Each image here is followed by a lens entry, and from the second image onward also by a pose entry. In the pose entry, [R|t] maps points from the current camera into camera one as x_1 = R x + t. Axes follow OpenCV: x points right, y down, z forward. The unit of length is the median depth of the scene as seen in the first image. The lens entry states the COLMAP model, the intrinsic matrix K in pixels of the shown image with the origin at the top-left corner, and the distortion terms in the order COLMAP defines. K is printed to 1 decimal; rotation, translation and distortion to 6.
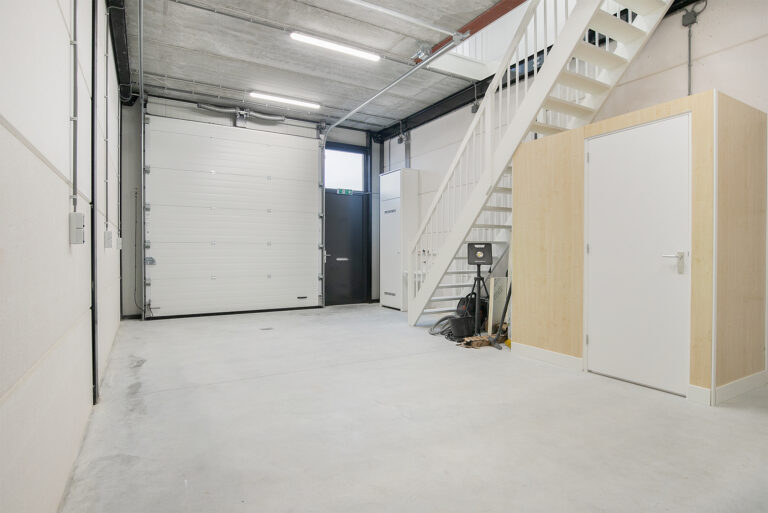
lens RADIAL K [[419.5, 0, 387.4], [0, 419.5, 260.2], [0, 0, 1]] dist [-0.015331, -0.000912]
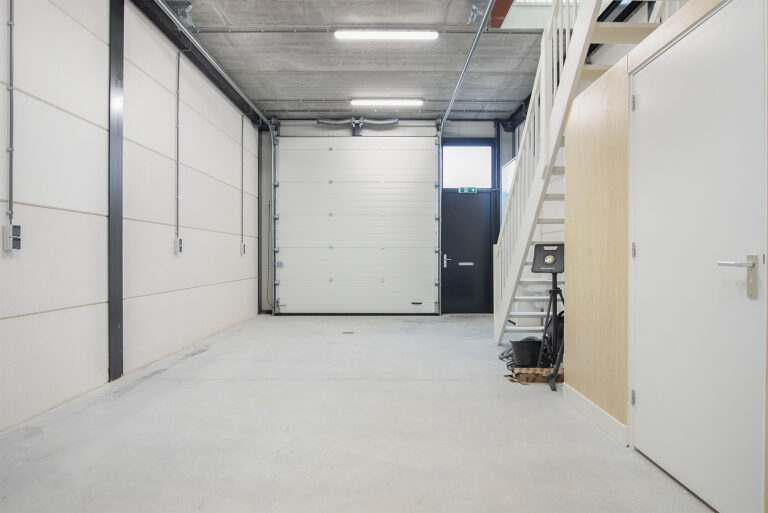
lens RADIAL K [[419.5, 0, 387.4], [0, 419.5, 260.2], [0, 0, 1]] dist [-0.015331, -0.000912]
pose [[0.863327, 0.004187, -0.504627, 0.261090], [-0.009015, 0.999934, -0.007127, -0.003001], [0.504564, 0.010702, 0.863308, 0.155055]]
